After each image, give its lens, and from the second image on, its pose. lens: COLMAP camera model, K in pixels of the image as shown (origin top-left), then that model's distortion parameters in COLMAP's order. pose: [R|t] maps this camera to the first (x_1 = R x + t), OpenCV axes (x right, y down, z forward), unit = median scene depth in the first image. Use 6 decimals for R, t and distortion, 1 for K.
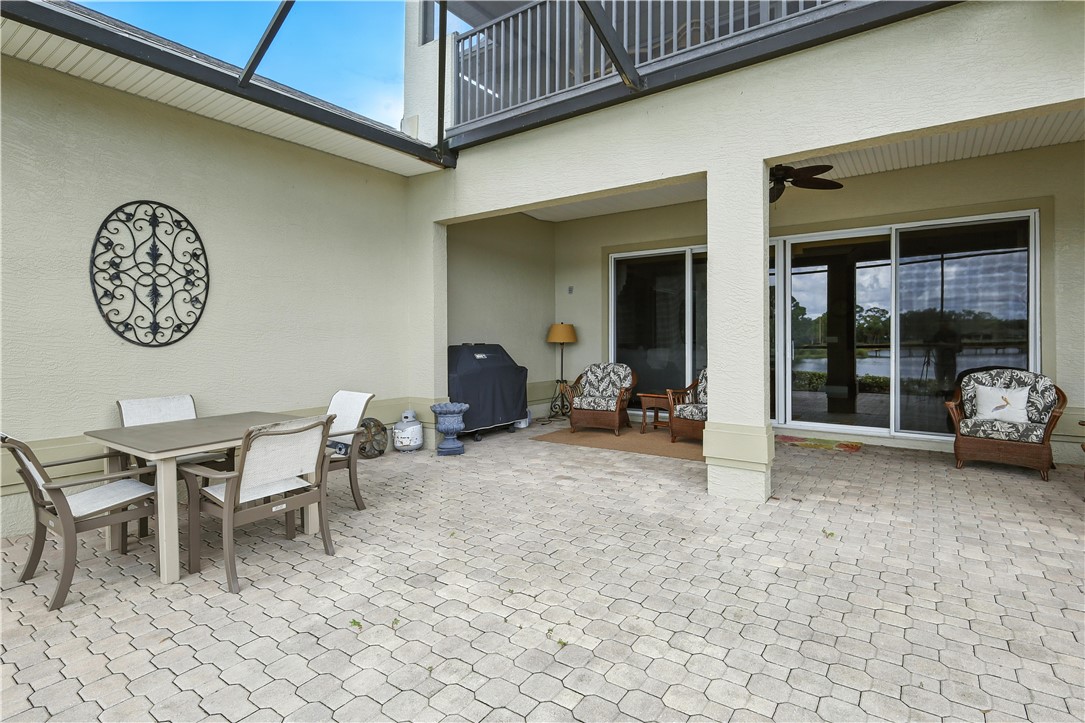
lens RADIAL K [[536.7, 0, 545.4], [0, 536.7, 338.8], [0, 0, 1]] dist [0.002001, 0.000085]
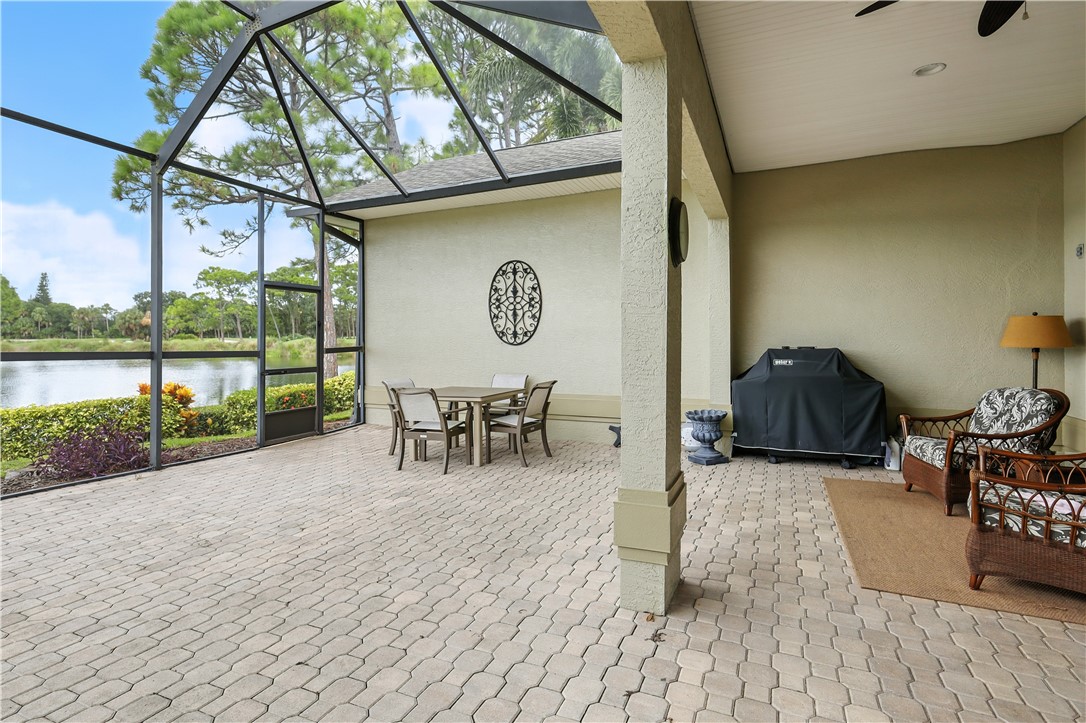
lens RADIAL K [[537.2, 0, 546.0], [0, 537.2, 338.7], [0, 0, 1]] dist [0.002001, 0.000085]
pose [[0.201448, 0.004764, -0.979488, 0.969680], [0.002893, 0.999981, 0.005459, -0.014726], [0.979495, -0.003933, 0.201430, 0.752060]]
